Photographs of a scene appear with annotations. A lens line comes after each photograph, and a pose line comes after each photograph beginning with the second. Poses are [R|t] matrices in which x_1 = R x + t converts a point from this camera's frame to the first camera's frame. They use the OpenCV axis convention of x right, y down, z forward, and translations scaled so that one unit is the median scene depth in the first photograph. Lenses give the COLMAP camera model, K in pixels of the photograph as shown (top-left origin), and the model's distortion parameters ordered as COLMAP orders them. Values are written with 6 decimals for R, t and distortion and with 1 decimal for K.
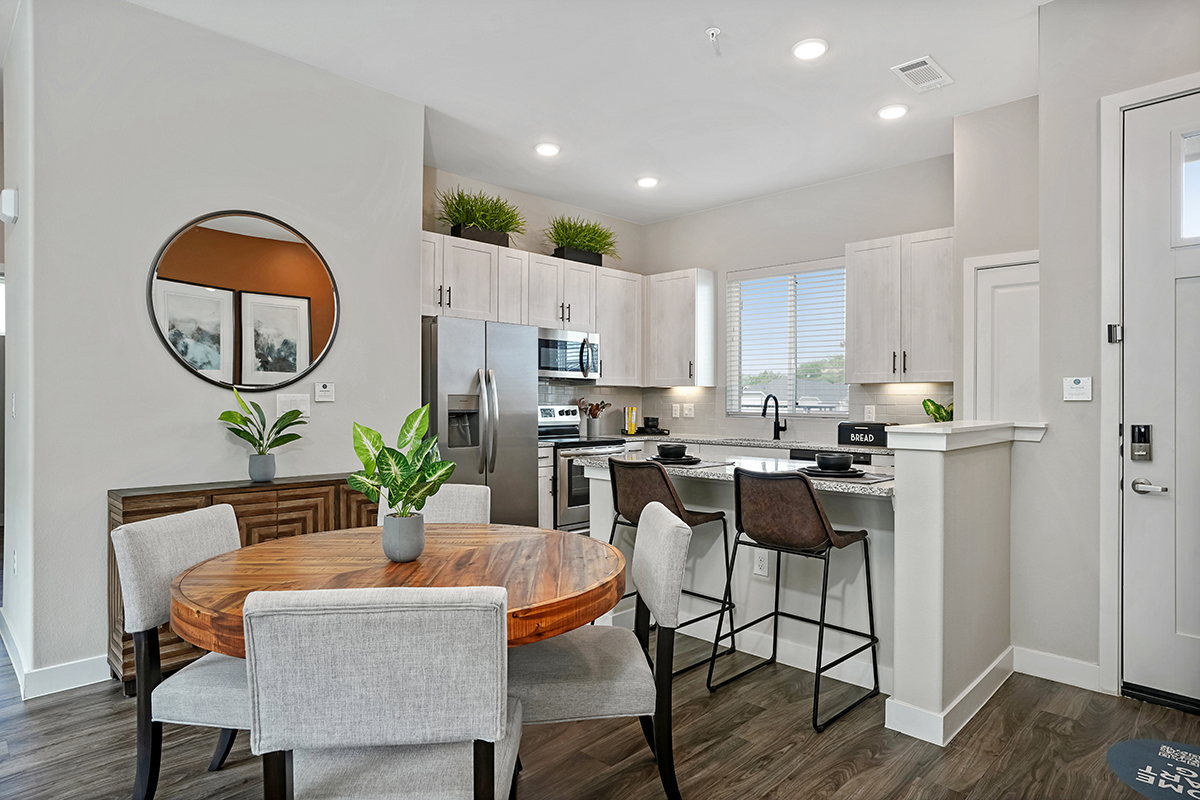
lens RADIAL K [[695.8, 0, 600.0], [0, 695.8, 400.0], [0, 0, 1]] dist [-0.004013, -0.000202]
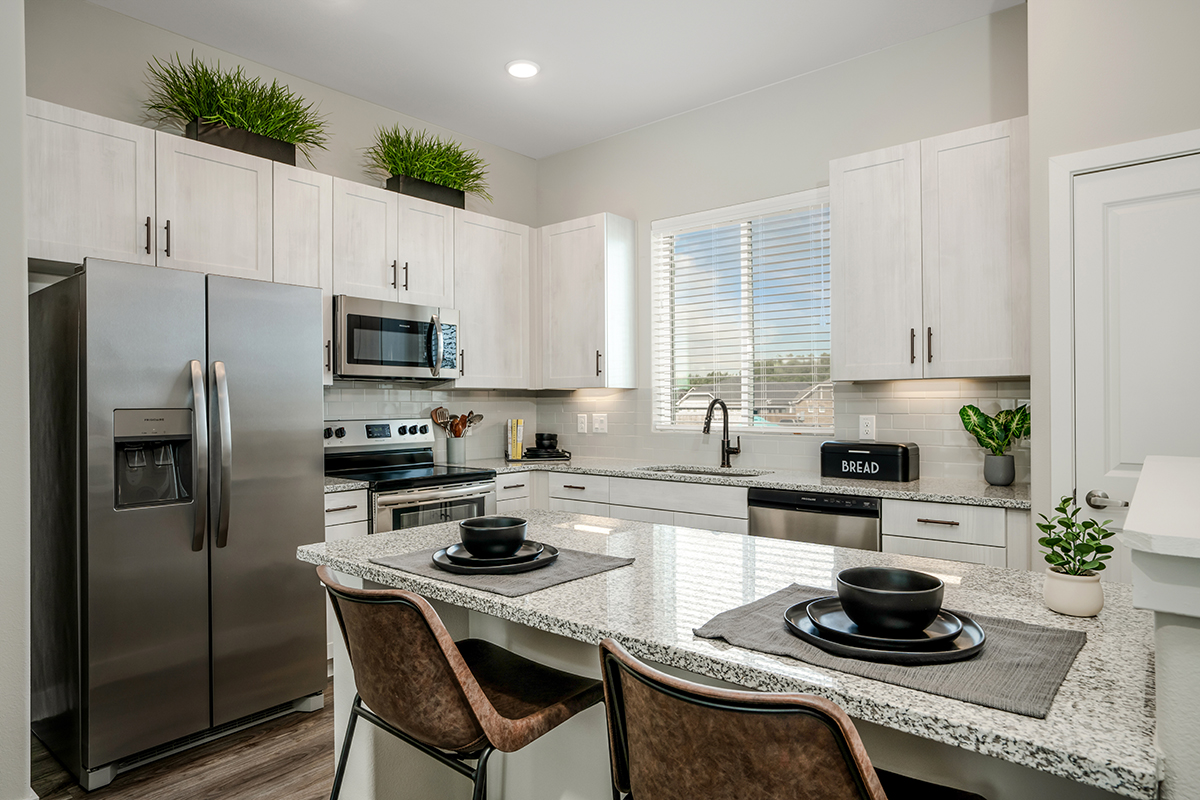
lens RADIAL K [[695.8, 0, 600.0], [0, 695.8, 400.0], [0, 0, 1]] dist [-0.004013, -0.000202]
pose [[0.997391, -0.010392, 0.071438, 0.086379], [0.010670, 0.999937, -0.003512, -0.006013], [-0.071397, 0.004265, 0.997439, 0.342599]]
